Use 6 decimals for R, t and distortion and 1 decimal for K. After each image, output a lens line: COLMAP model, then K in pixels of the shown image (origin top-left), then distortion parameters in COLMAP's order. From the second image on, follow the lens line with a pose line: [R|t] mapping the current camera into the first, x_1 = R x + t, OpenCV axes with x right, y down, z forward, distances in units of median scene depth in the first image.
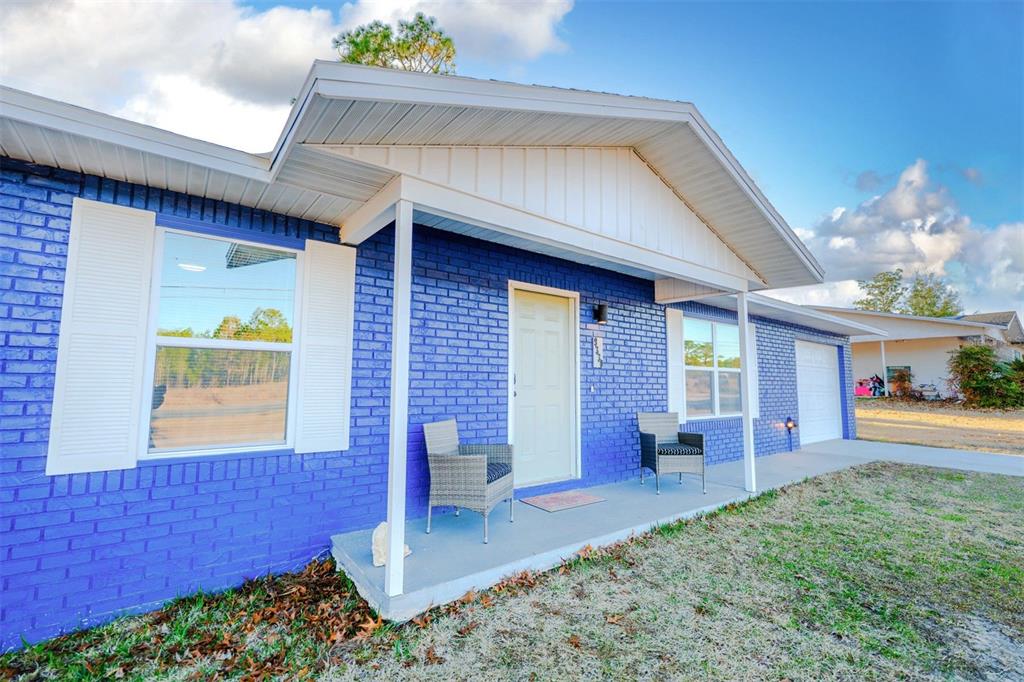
lens RADIAL K [[451.4, 0, 511.6], [0, 451.4, 343.5], [0, 0, 1]] dist [-0.001542, -0.000548]
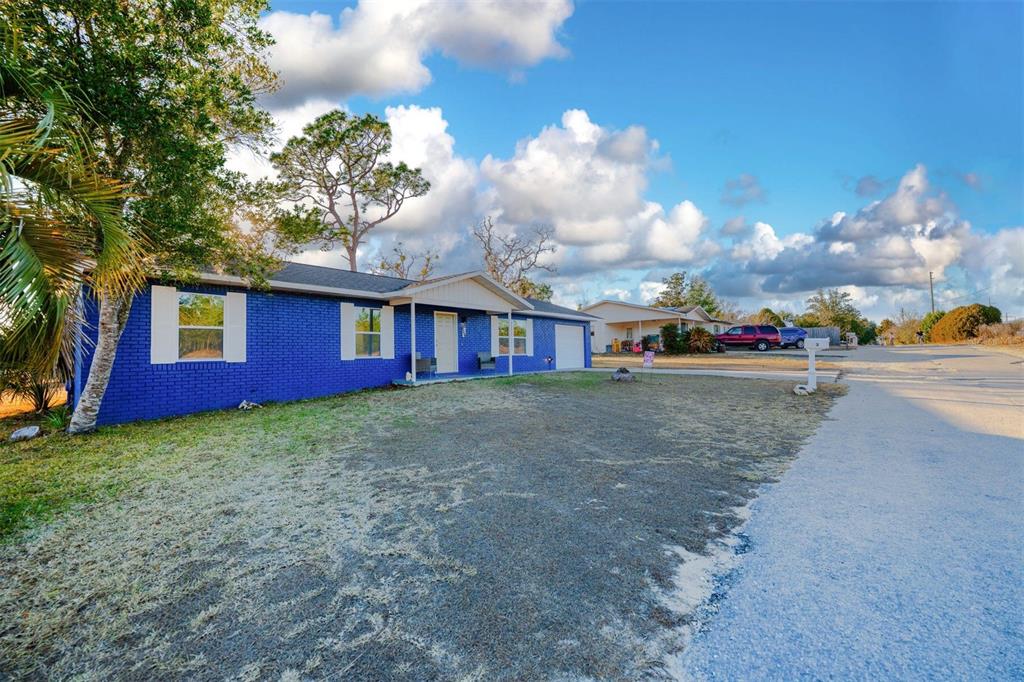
lens RADIAL K [[405.3, 0, 512.6], [0, 405.3, 339.4], [0, 0, 1]] dist [-0.002517, -0.000100]
pose [[0.979363, -0.017052, 0.201386, -0.041721], [0.006392, 0.998549, 0.053463, -0.083126], [-0.202006, -0.051073, 0.978052, -1.898999]]
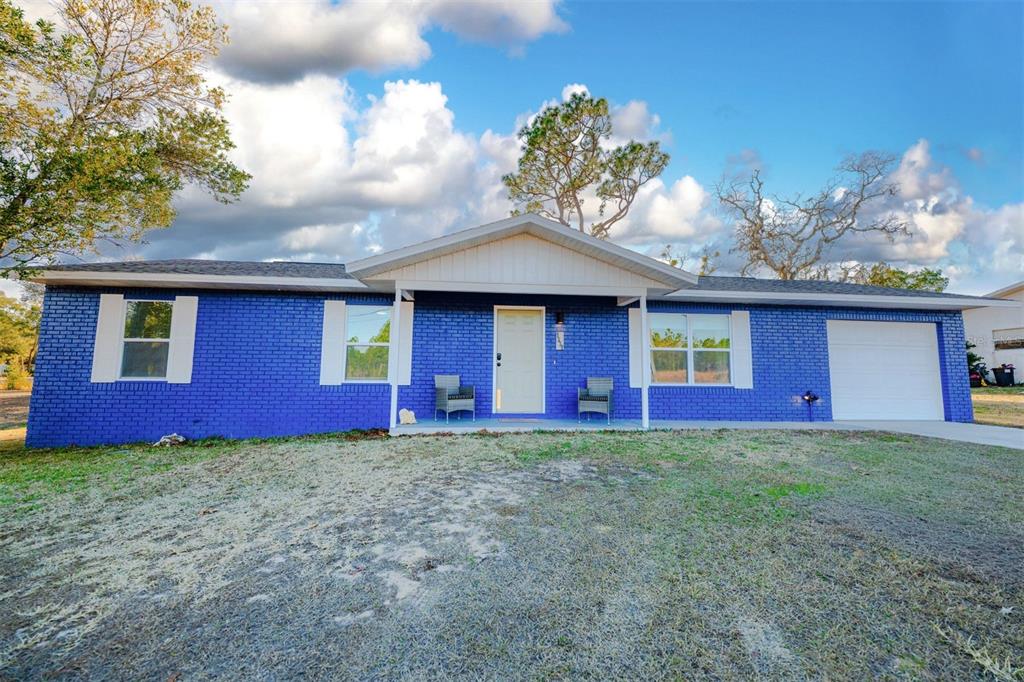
lens RADIAL K [[405.3, 0, 512.9], [0, 405.3, 338.5], [0, 0, 1]] dist [-0.002517, -0.000100]
pose [[0.845159, -0.050844, -0.532092, 0.919349], [0.045084, 0.998699, -0.023821, 0.042652], [0.532611, -0.003856, 0.846352, -0.401013]]
